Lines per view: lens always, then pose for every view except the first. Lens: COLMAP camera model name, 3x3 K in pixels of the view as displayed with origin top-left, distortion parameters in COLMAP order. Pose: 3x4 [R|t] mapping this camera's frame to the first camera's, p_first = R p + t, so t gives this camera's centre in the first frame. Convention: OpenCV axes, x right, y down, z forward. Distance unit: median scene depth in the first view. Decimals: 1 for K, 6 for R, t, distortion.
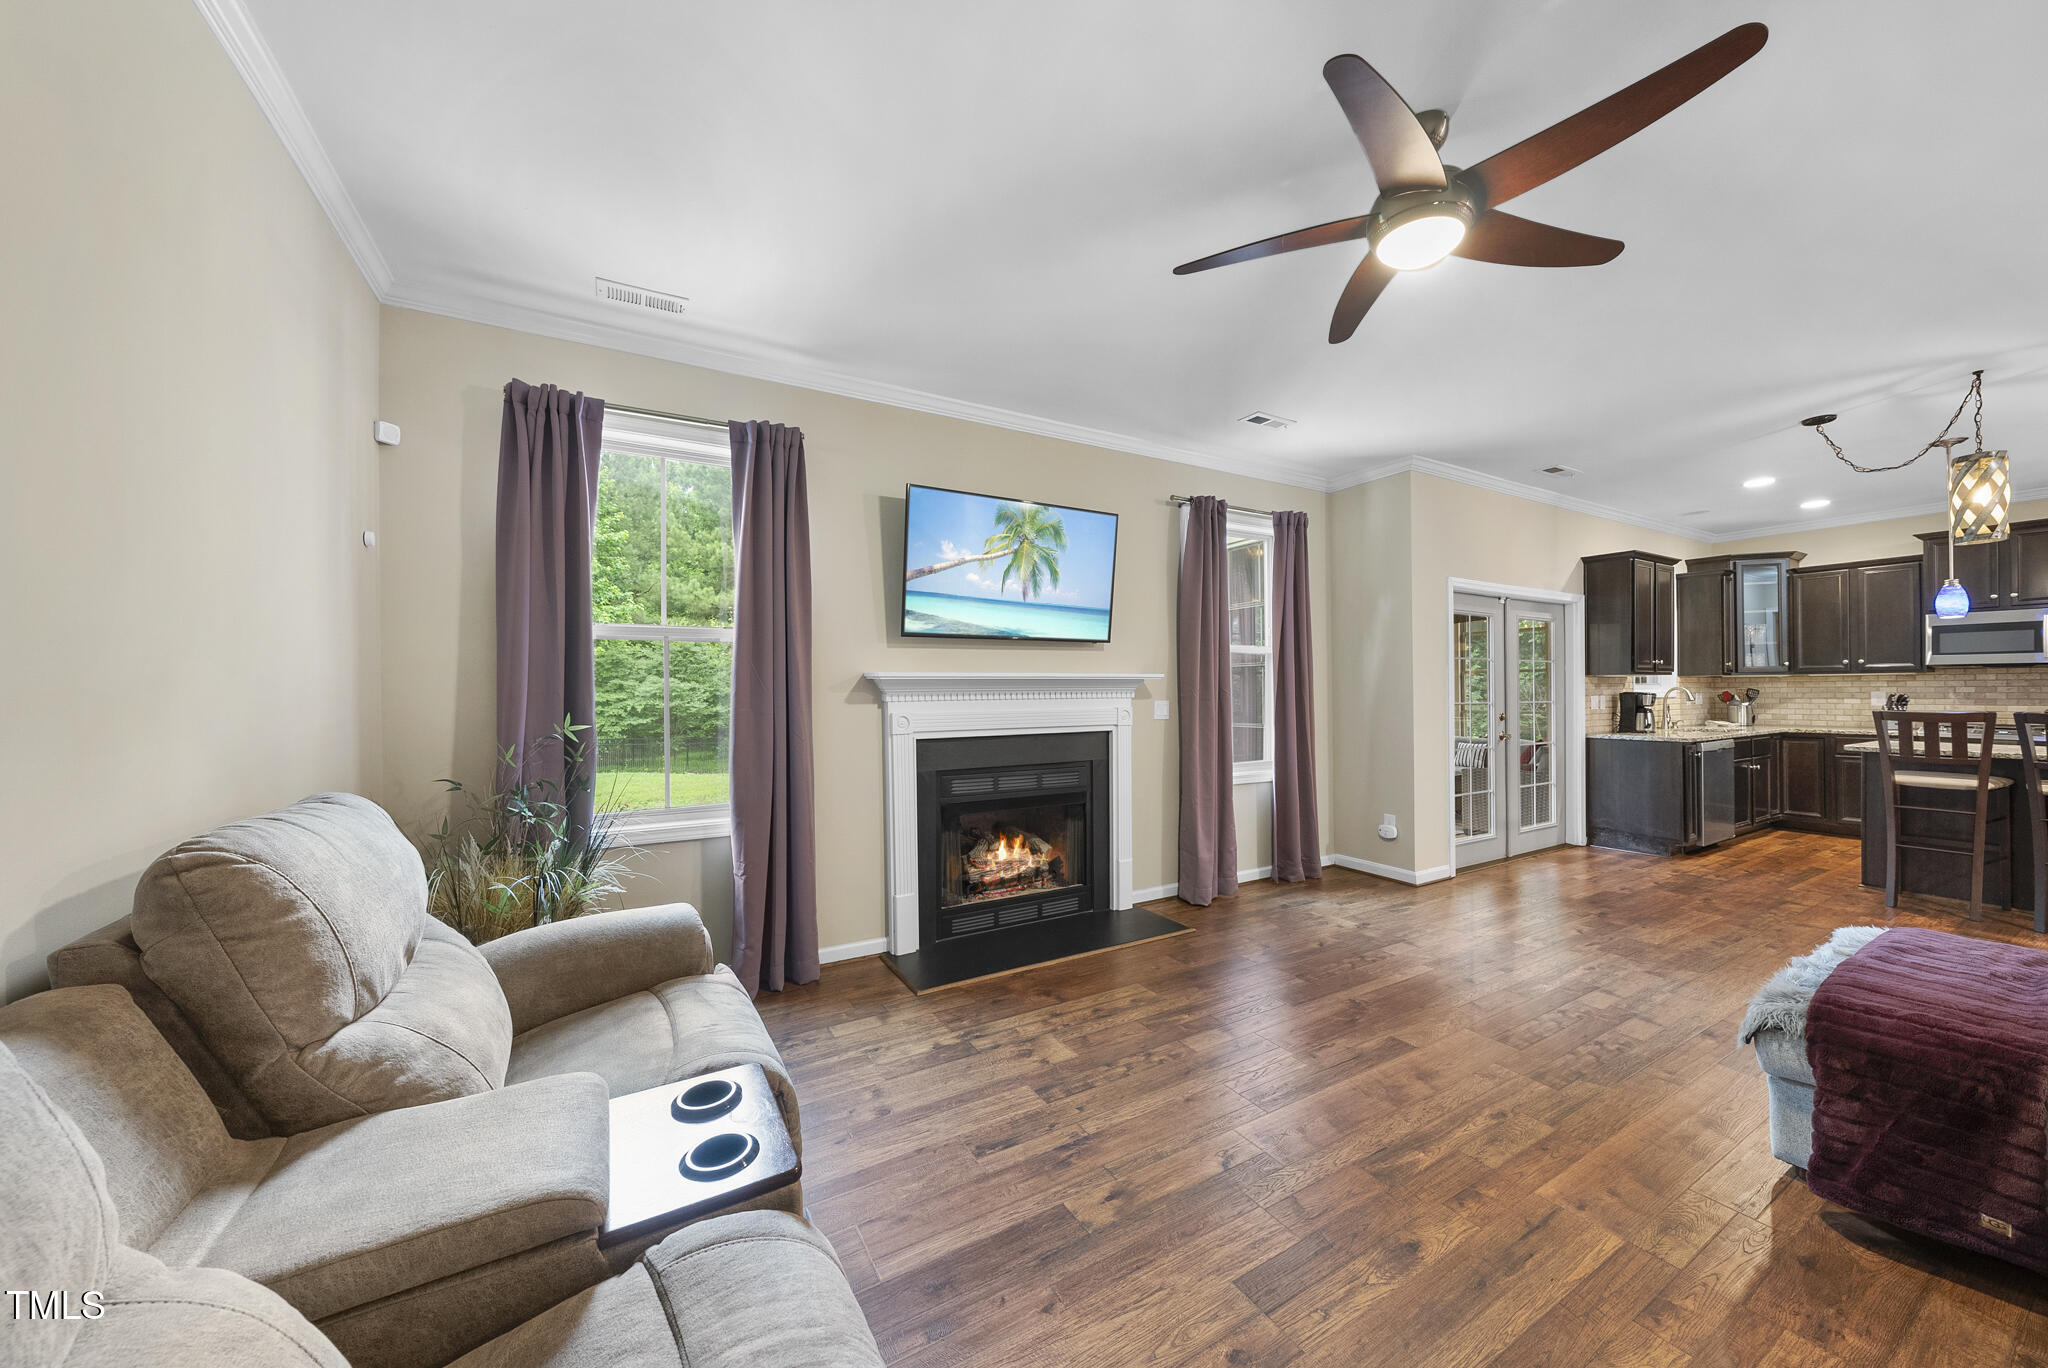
lens RADIAL K [[704.5, 0, 1028.0], [0, 704.5, 693.1], [0, 0, 1]] dist [0.000133, -0.000214]
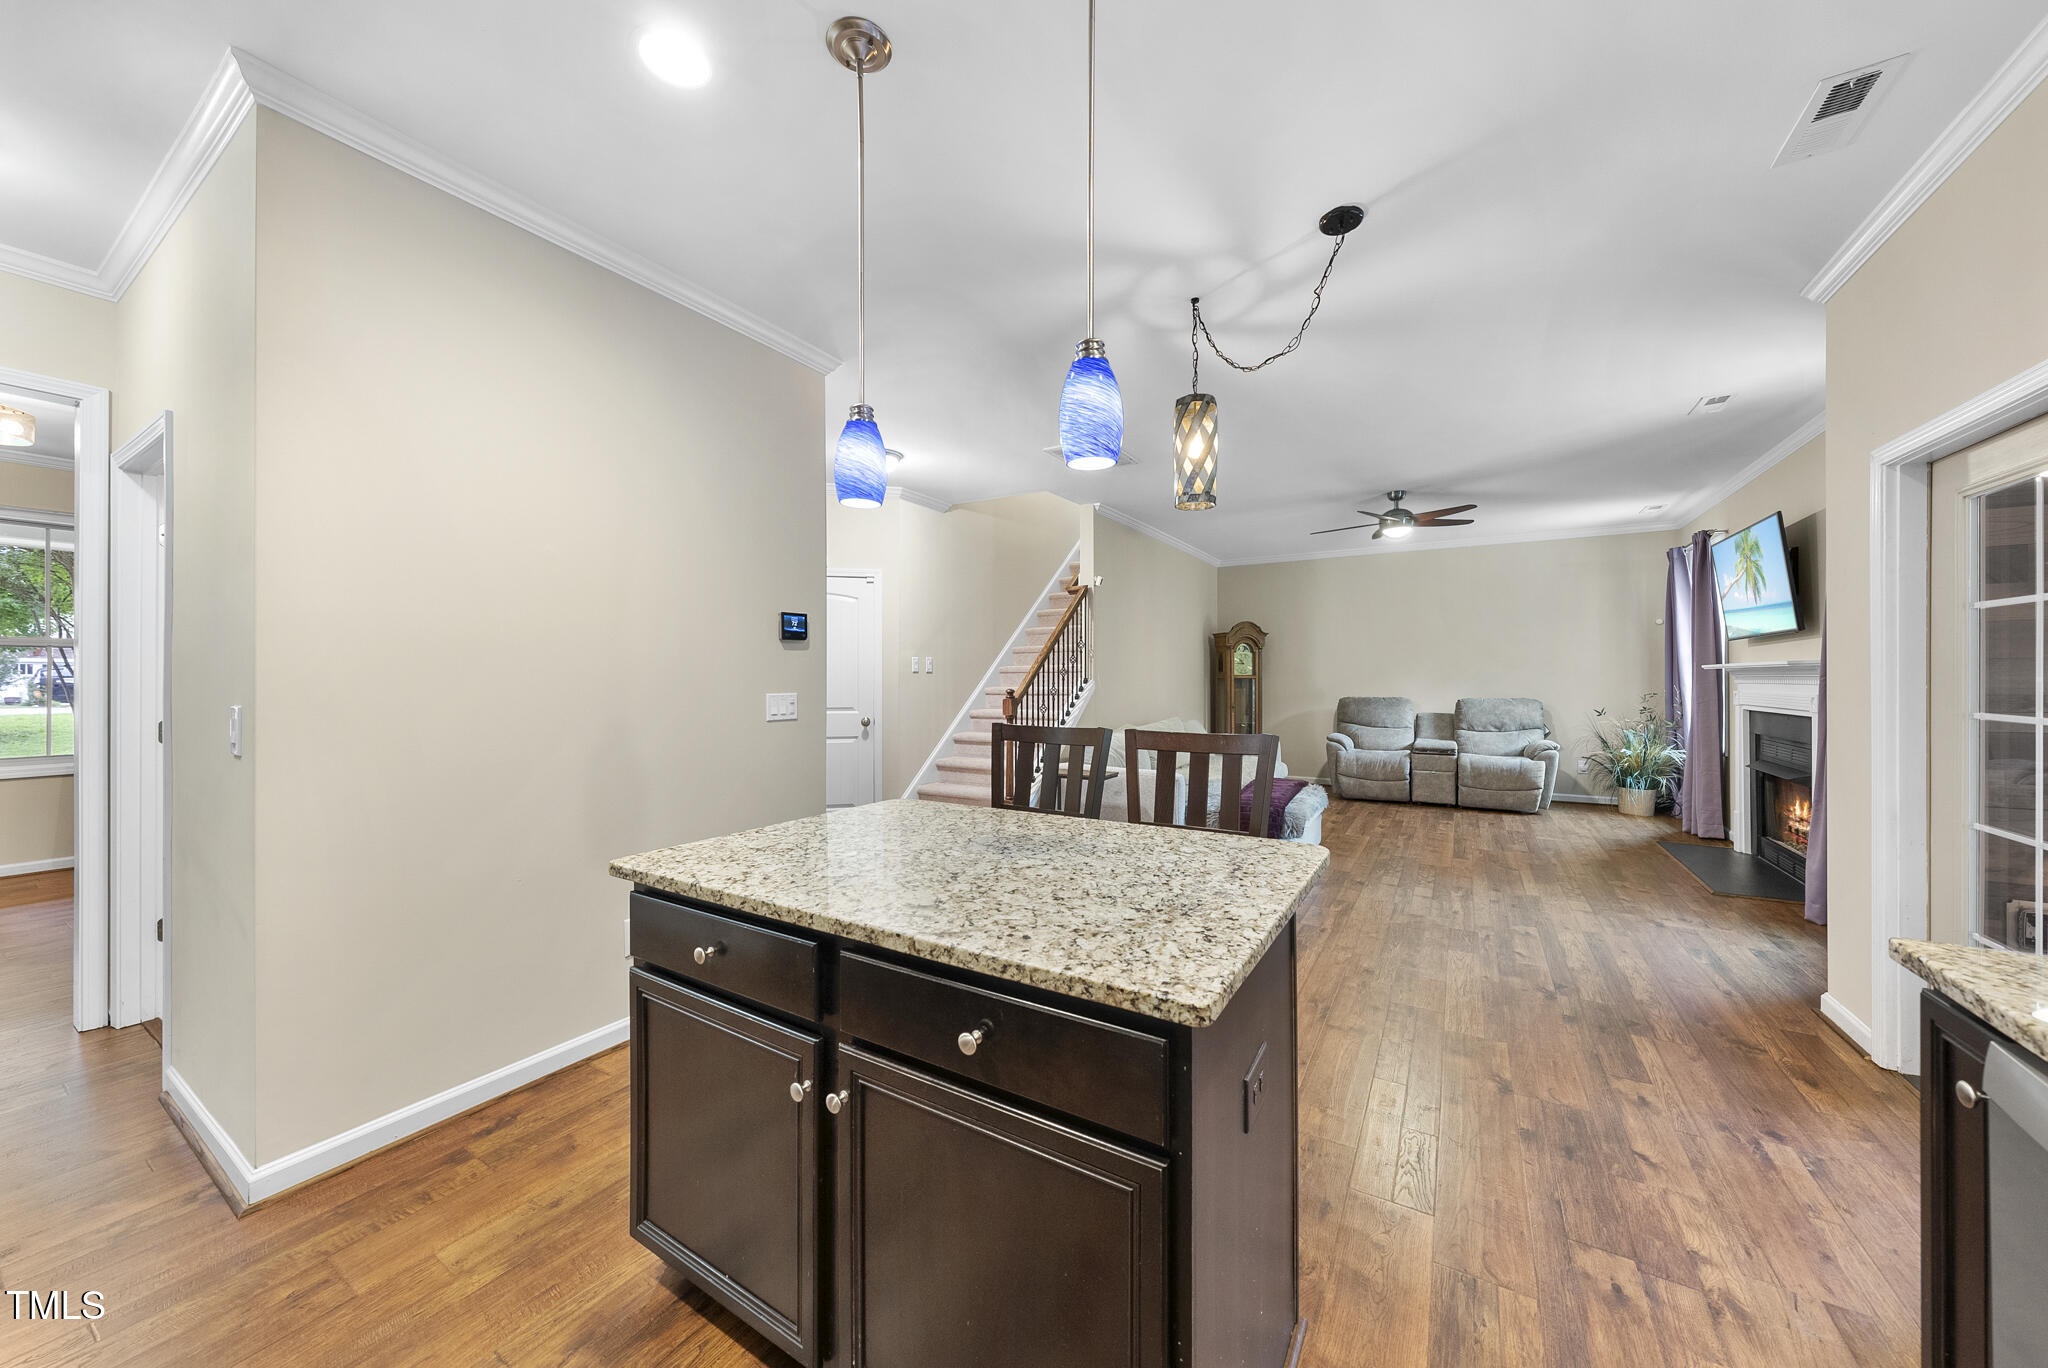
lens RADIAL K [[704.5, 0, 1033.2], [0, 704.5, 672.4], [0, 0, 1]] dist [0.000133, -0.000214]
pose [[-0.873381, 0.003048, -0.487028, 1.469851], [0.002786, 0.999995, 0.001261, -0.014706], [0.487029, -0.000255, -0.873386, 1.242814]]
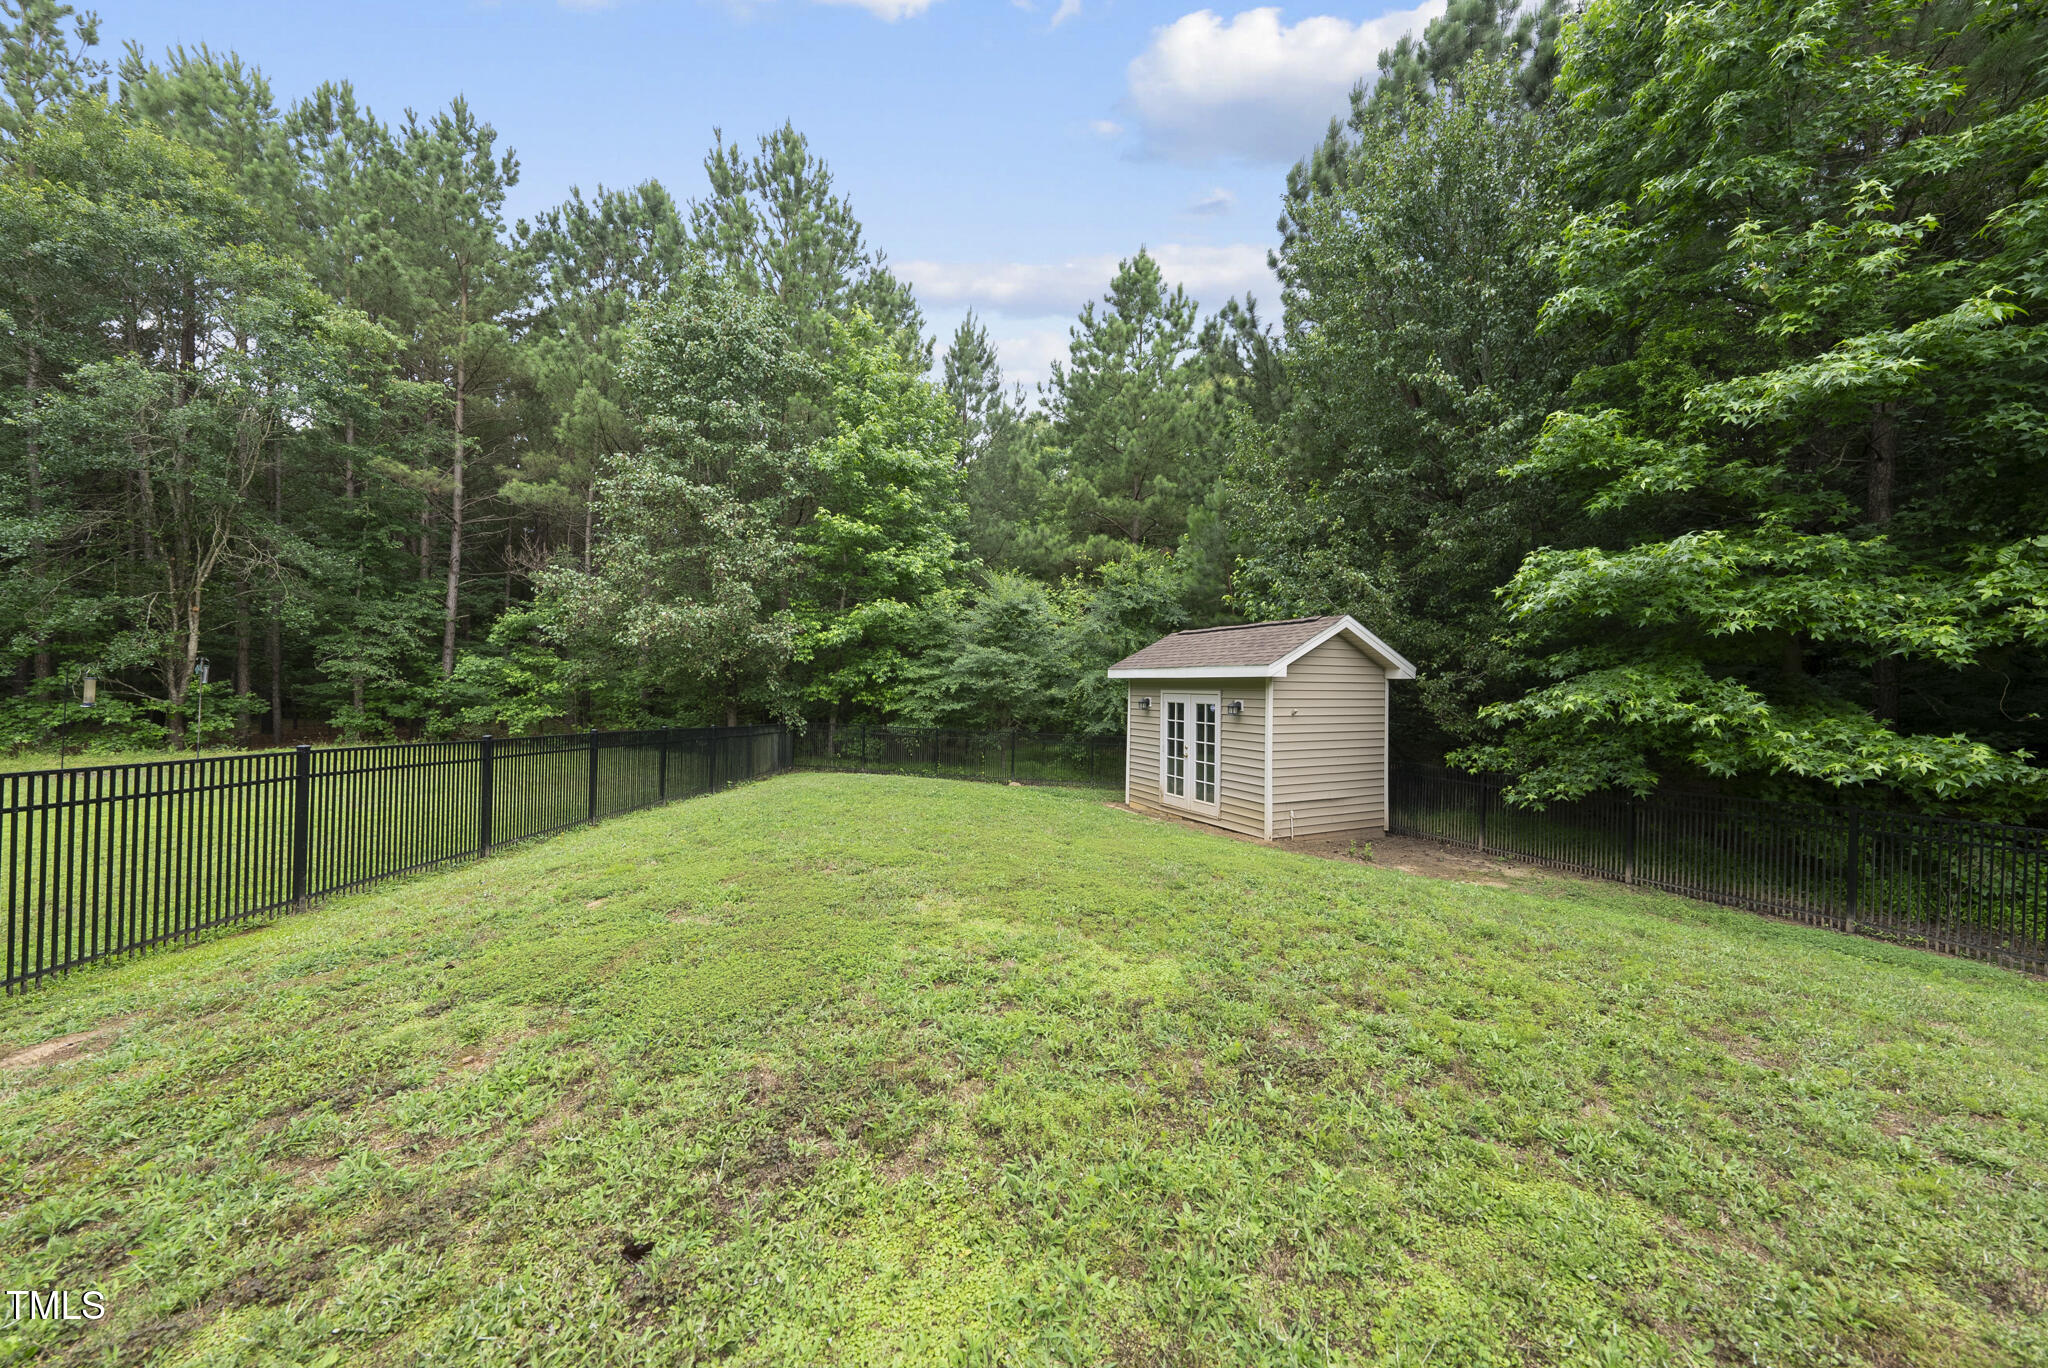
lens RADIAL K [[704.5, 0, 1026.8], [0, 704.5, 691.1], [0, 0, 1]] dist [0.000133, -0.000214]
pose [[0.853459, 0.019548, -0.520793, -0.550823], [-0.013023, 0.999784, 0.016185, 0.061614], [0.520997, -0.007031, 0.853529, 2.170720]]
